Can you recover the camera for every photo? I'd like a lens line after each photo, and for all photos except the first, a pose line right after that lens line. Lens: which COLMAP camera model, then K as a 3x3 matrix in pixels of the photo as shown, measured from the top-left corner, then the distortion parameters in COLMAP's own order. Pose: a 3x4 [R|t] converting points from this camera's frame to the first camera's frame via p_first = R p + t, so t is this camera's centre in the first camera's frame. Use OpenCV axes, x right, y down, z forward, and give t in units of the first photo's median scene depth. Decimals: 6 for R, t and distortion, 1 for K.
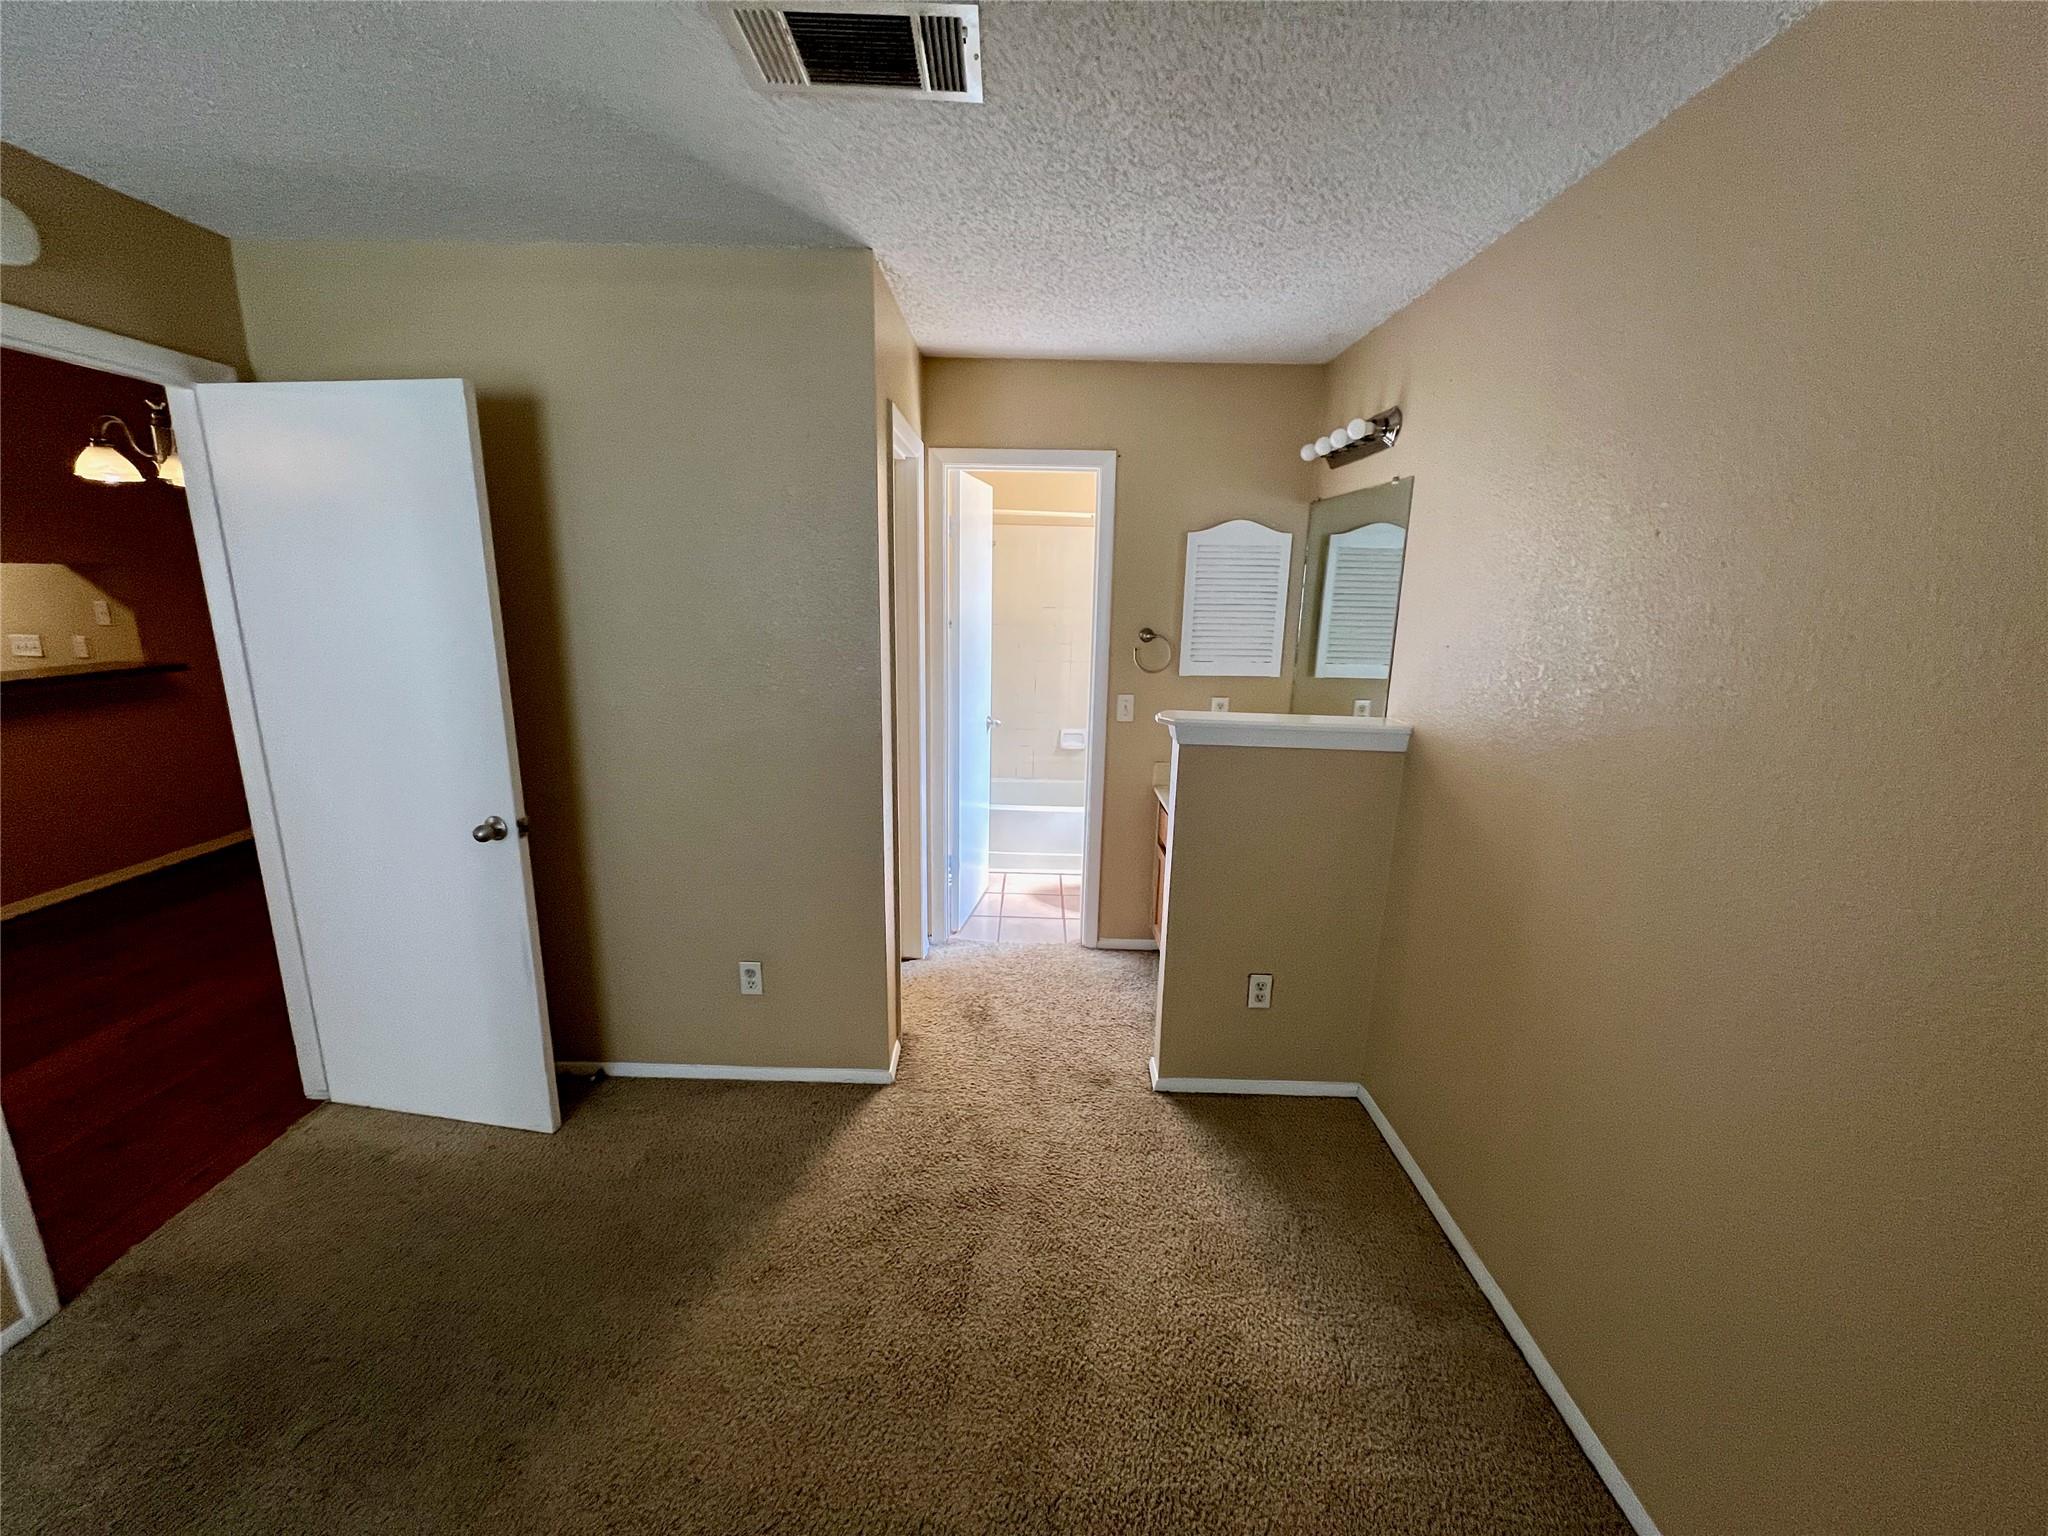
lens RADIAL K [[814.1, 0, 1024.0], [0, 814.1, 768.0], [0, 0, 1]] dist [-0.002595, 0.000039]
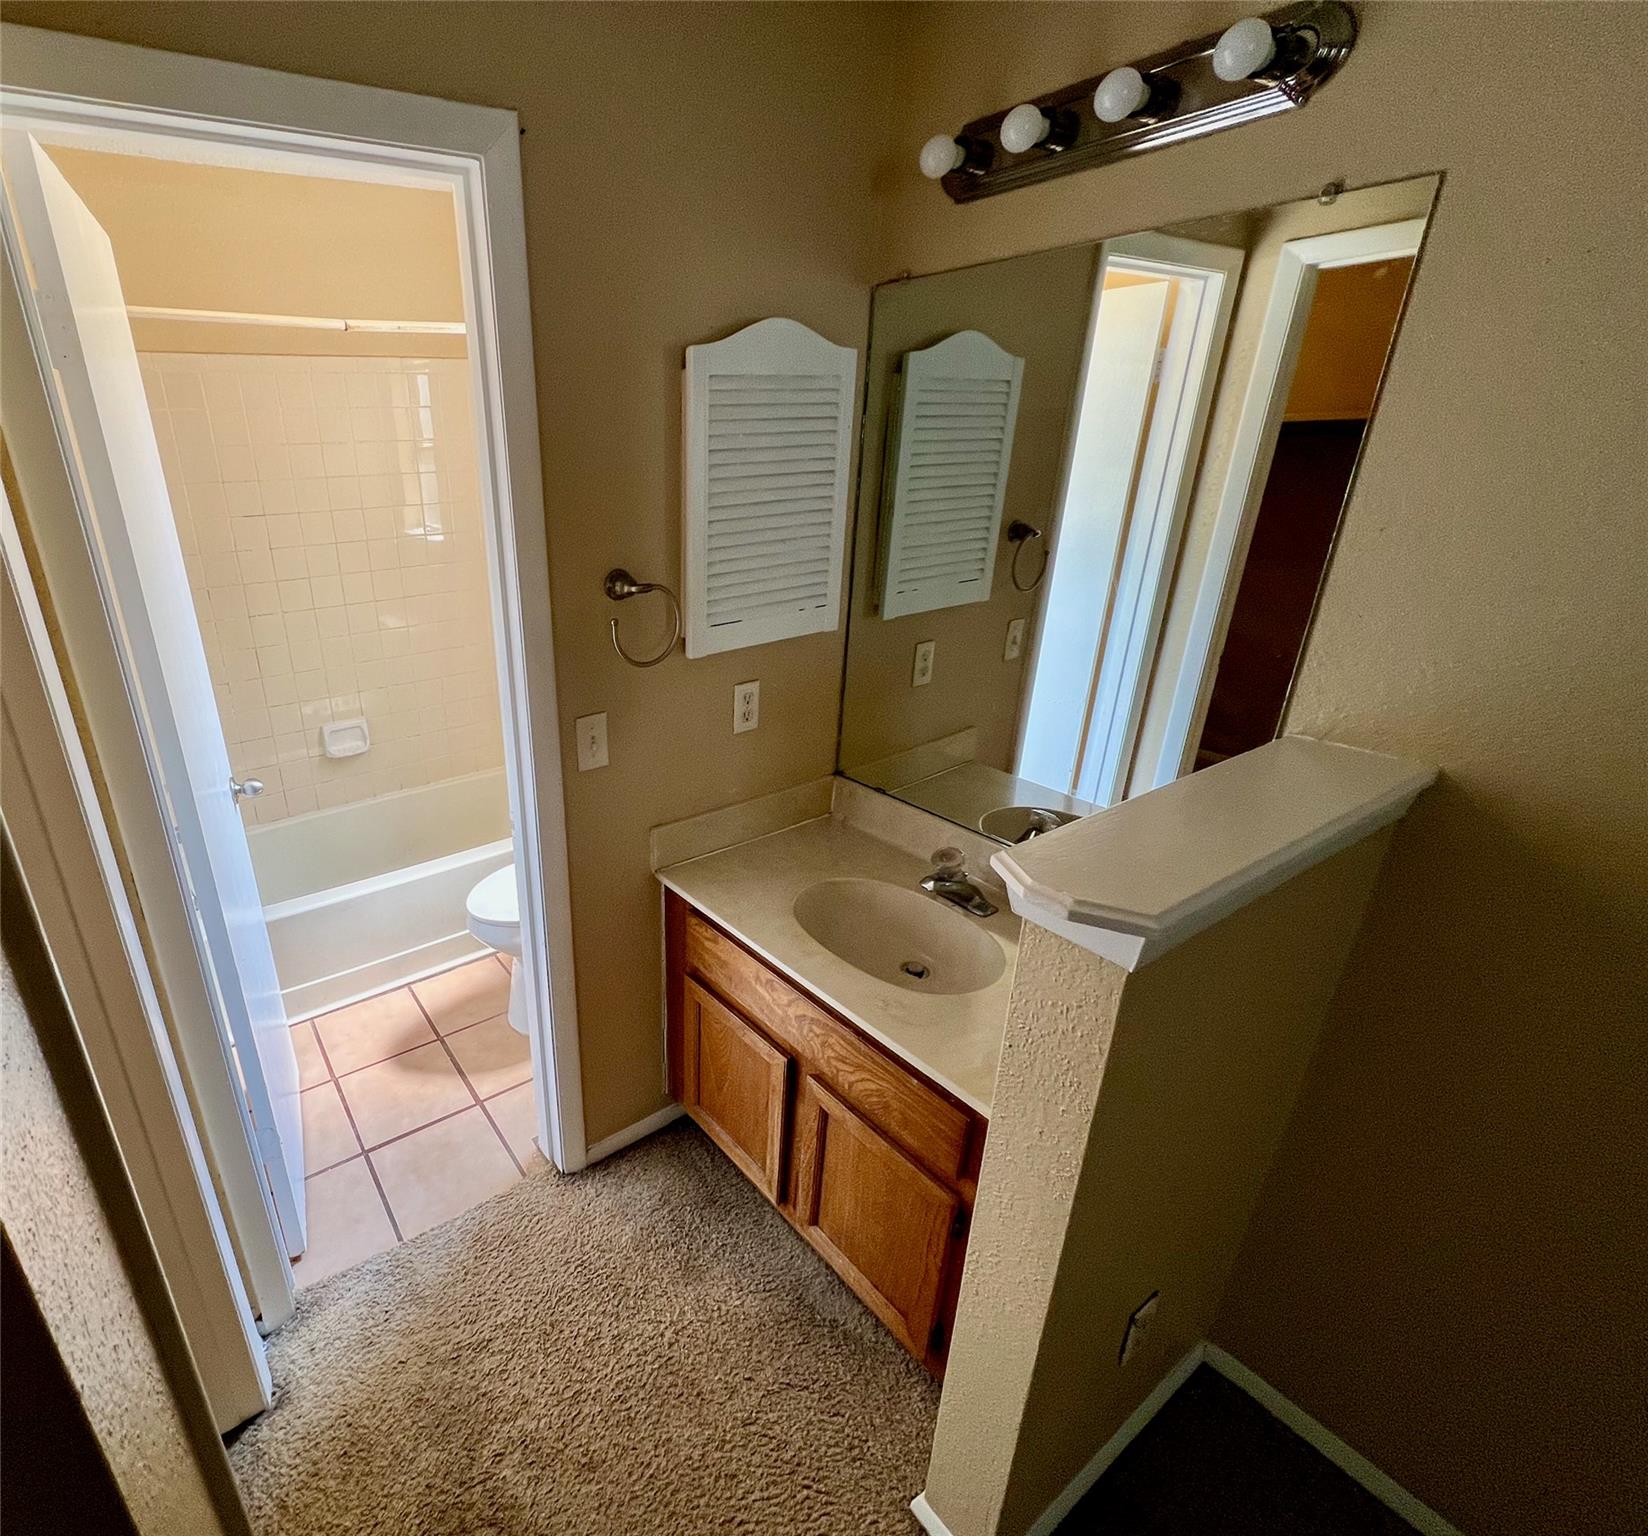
lens RADIAL K [[803.8, 0, 613.1], [0, 803.8, 765.0], [0, 0, 1]] dist [0.001472, -0.013506]
pose [[0.845213, -0.239267, 0.477877, -0.095434], [0.164427, 0.967231, 0.193461, -0.152145], [-0.508506, -0.084940, 0.856859, 0.597847]]
